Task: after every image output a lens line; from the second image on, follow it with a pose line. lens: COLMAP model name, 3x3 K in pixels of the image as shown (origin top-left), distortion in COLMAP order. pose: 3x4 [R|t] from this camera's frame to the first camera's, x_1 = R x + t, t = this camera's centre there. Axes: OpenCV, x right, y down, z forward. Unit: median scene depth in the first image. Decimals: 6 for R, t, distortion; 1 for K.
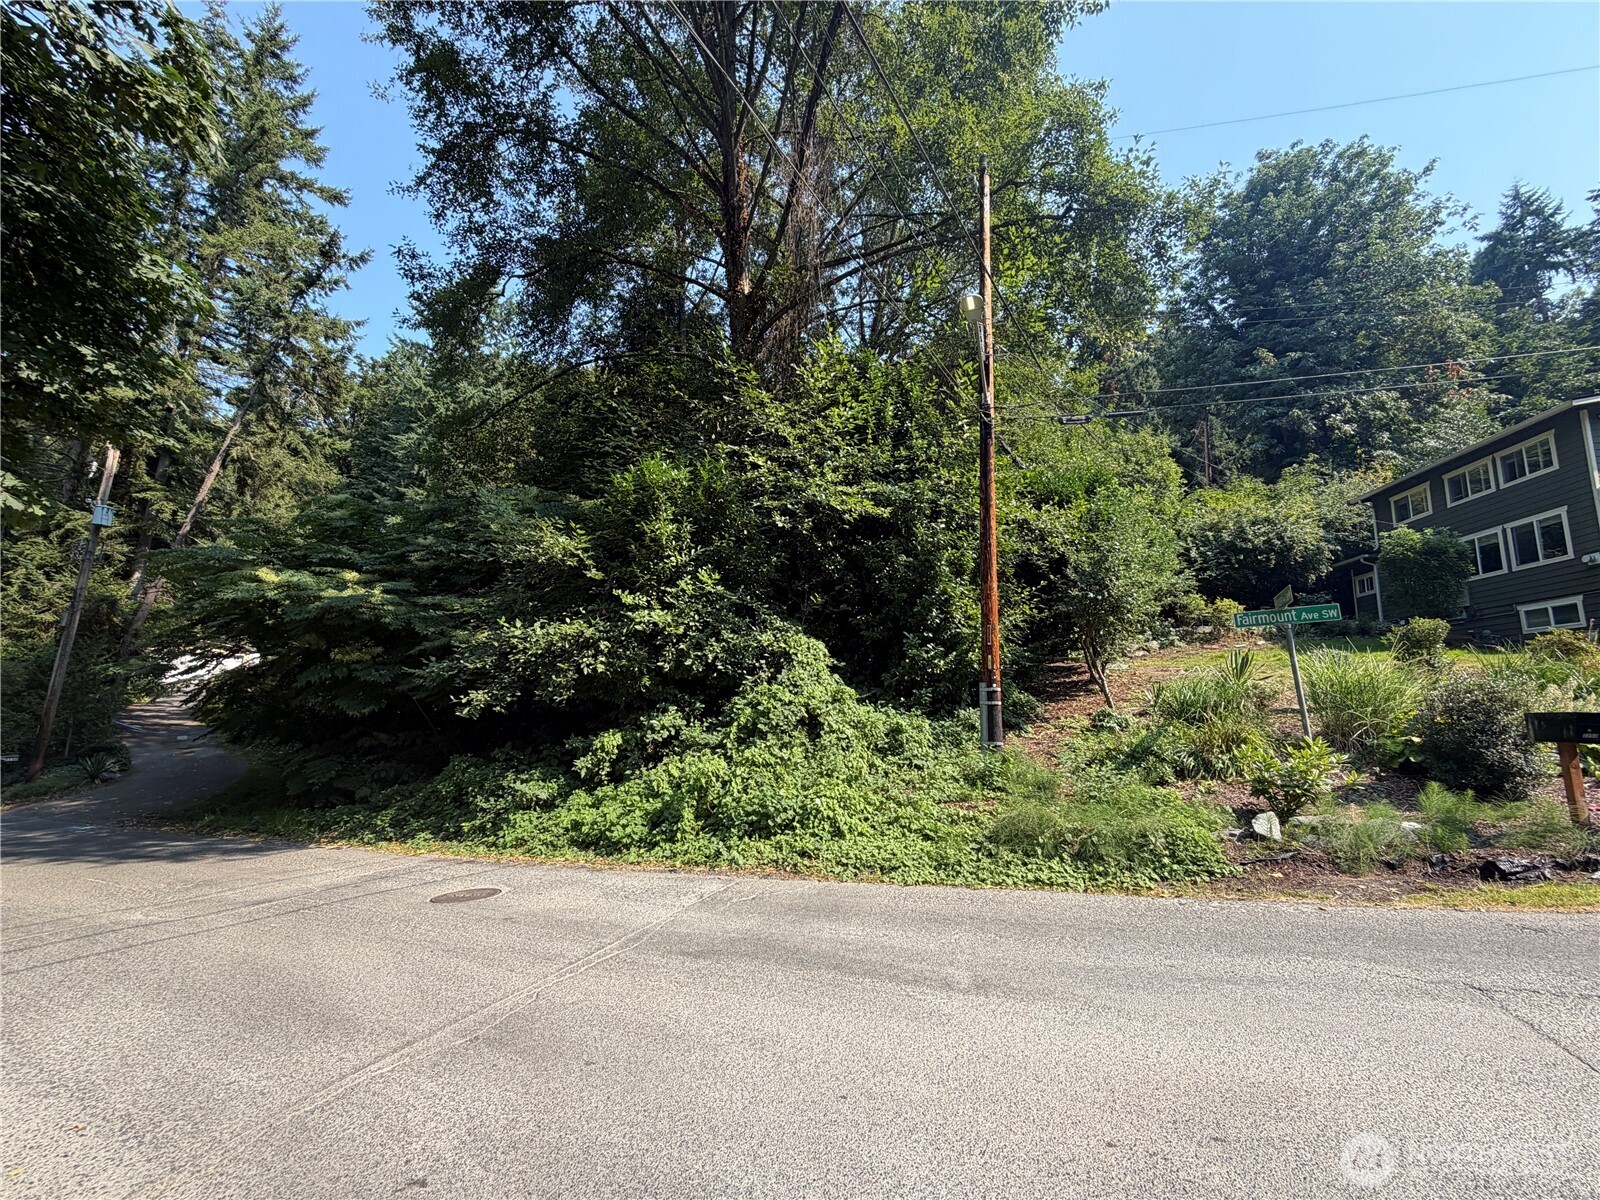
lens RADIAL K [[642.5, 0, 800.0], [0, 642.5, 600.0], [0, 0, 1]] dist [0.000243, 0.000047]
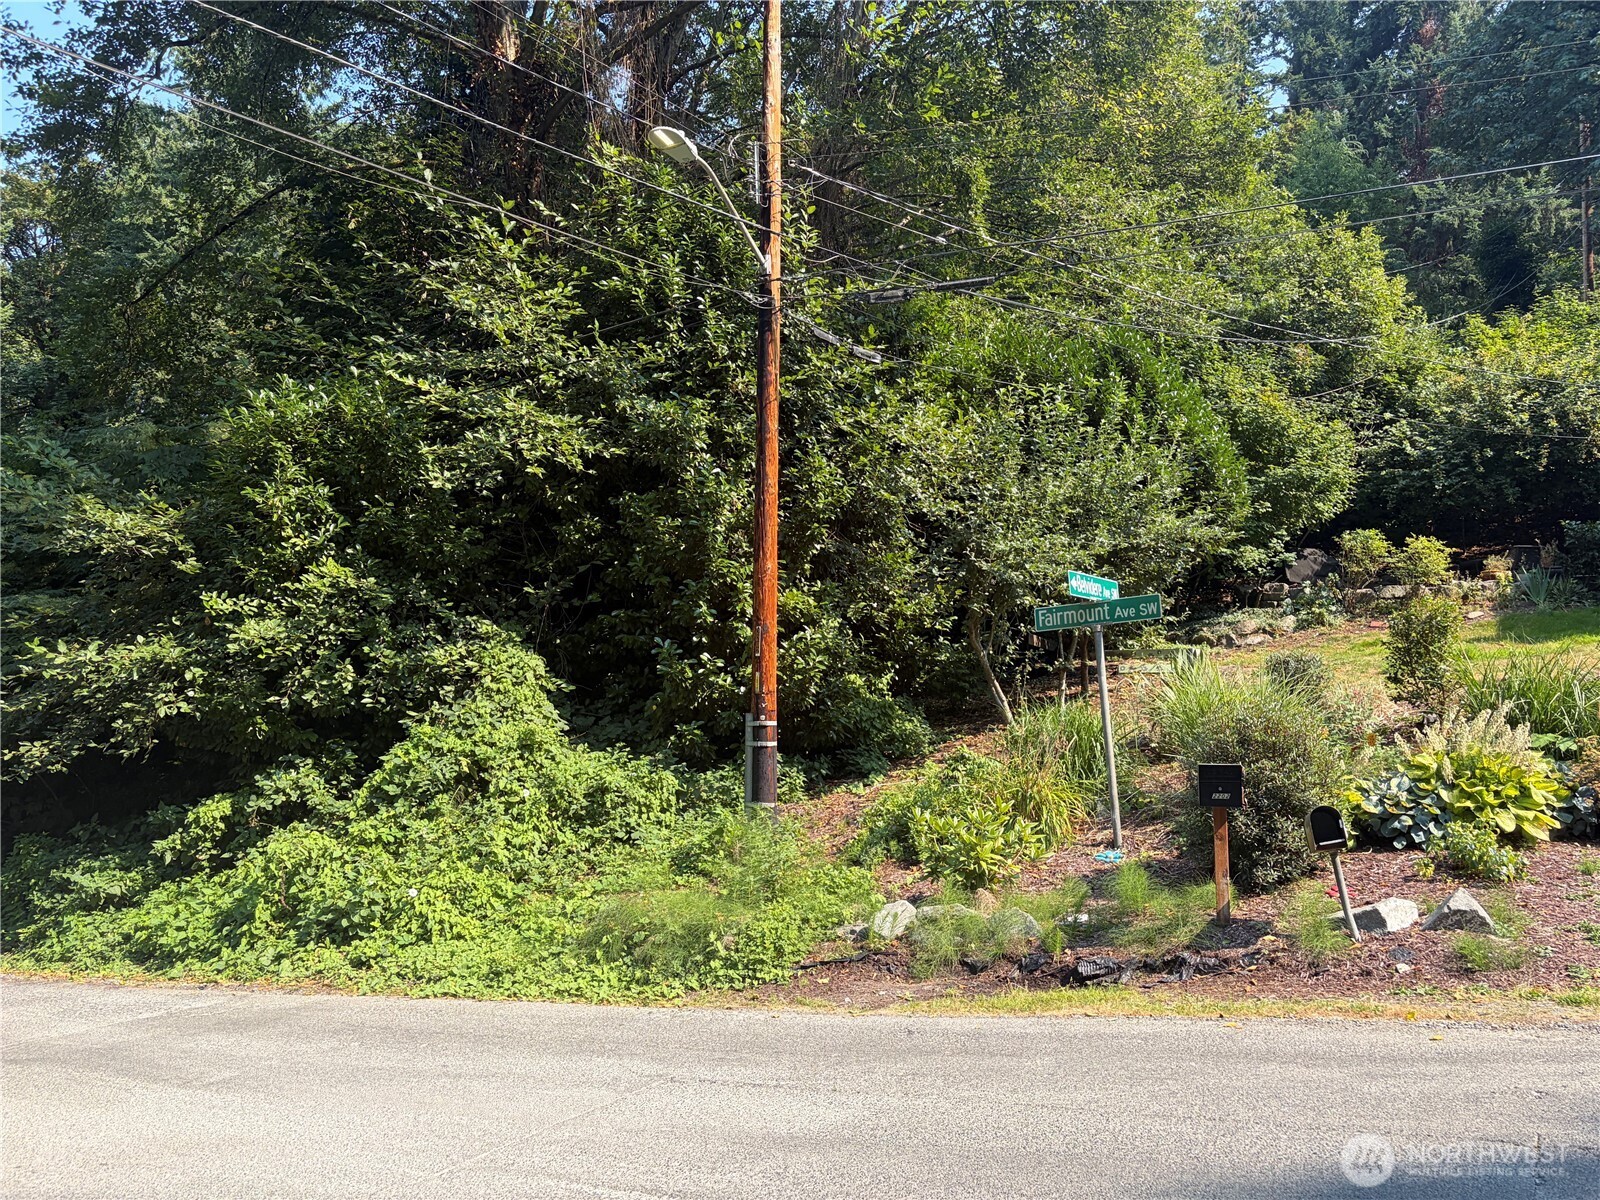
lens RADIAL K [[1214.2, 0, 806.0], [0, 1214.2, 609.5], [0, 0, 1]] dist [0.079312, -0.101870]
pose [[0.993837, -0.030972, -0.106438, 0.433748], [0.038242, 0.997023, 0.066949, -0.054161], [0.104048, -0.070607, 0.992063, -0.204444]]
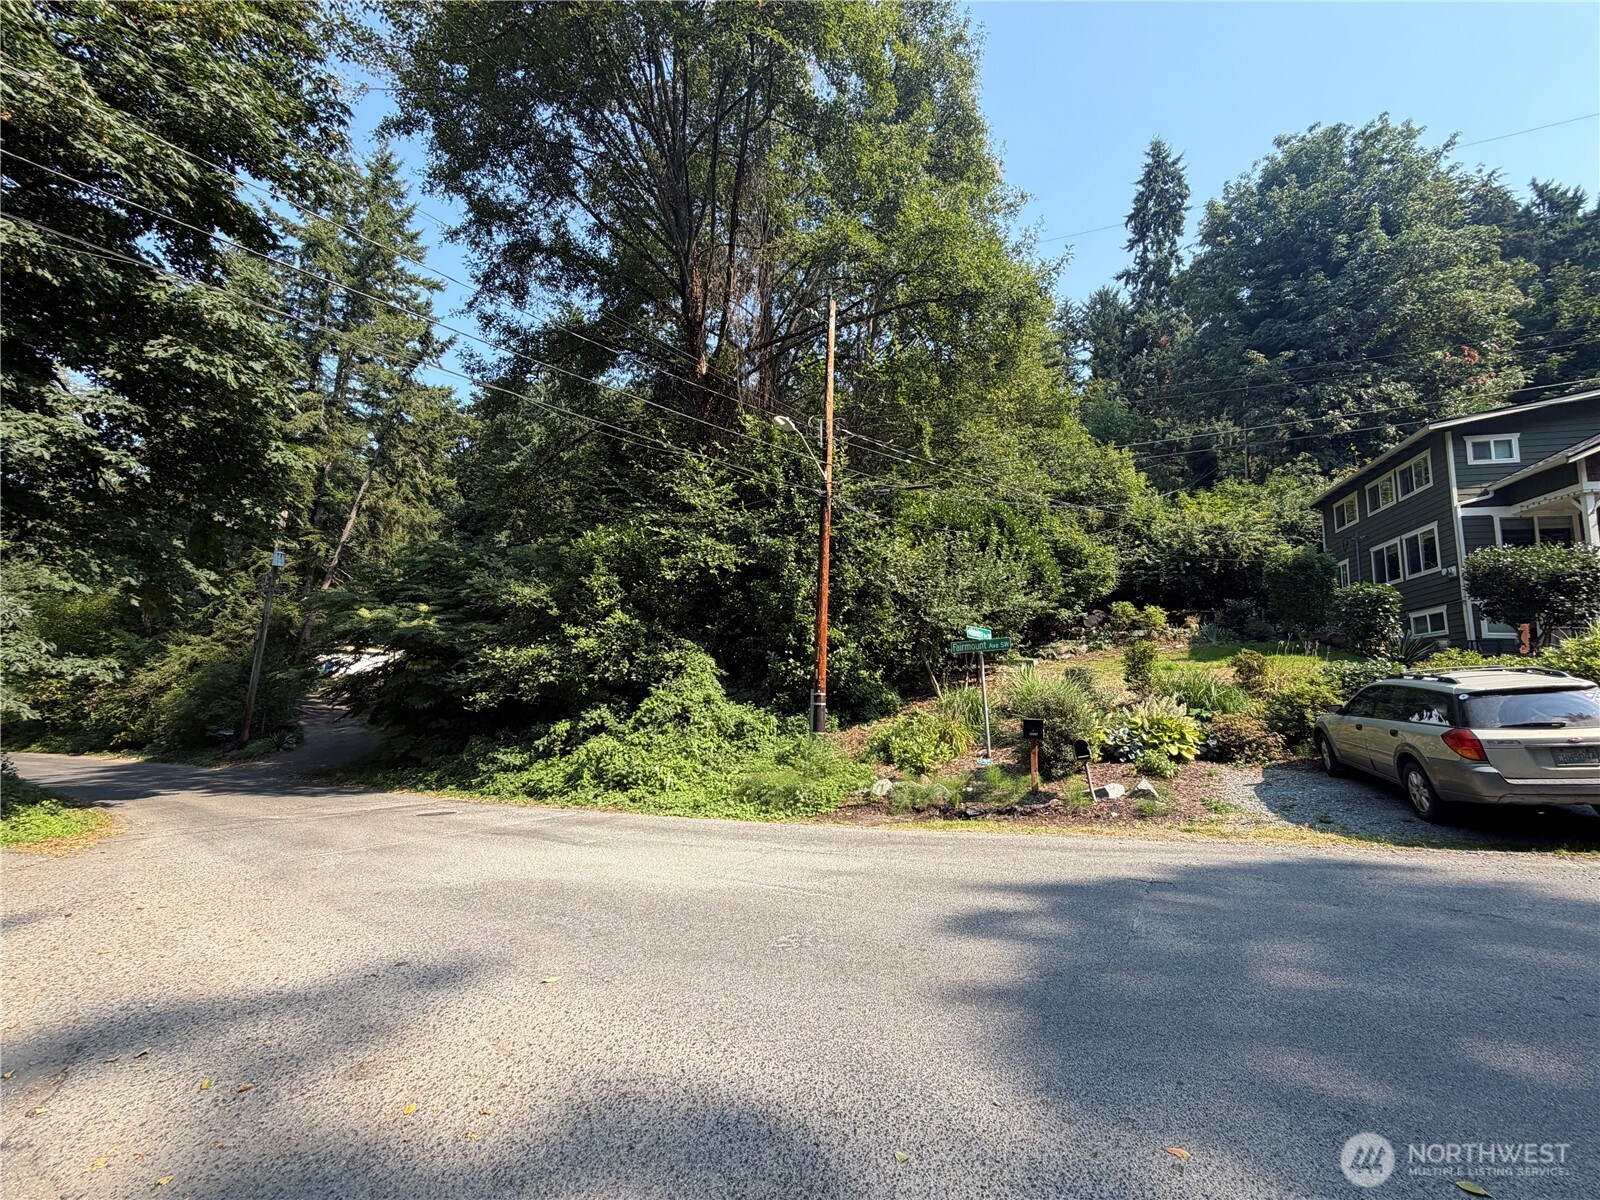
lens RADIAL K [[641.0, 0, 795.1], [0, 641.0, 602.2], [0, 0, 1]] dist [0.000481, 0.000004]
pose [[0.985717, -0.018112, -0.167436, 0.435123], [0.021837, 0.999553, 0.020431, -0.077764], [0.166991, -0.023796, 0.985671, -0.319857]]
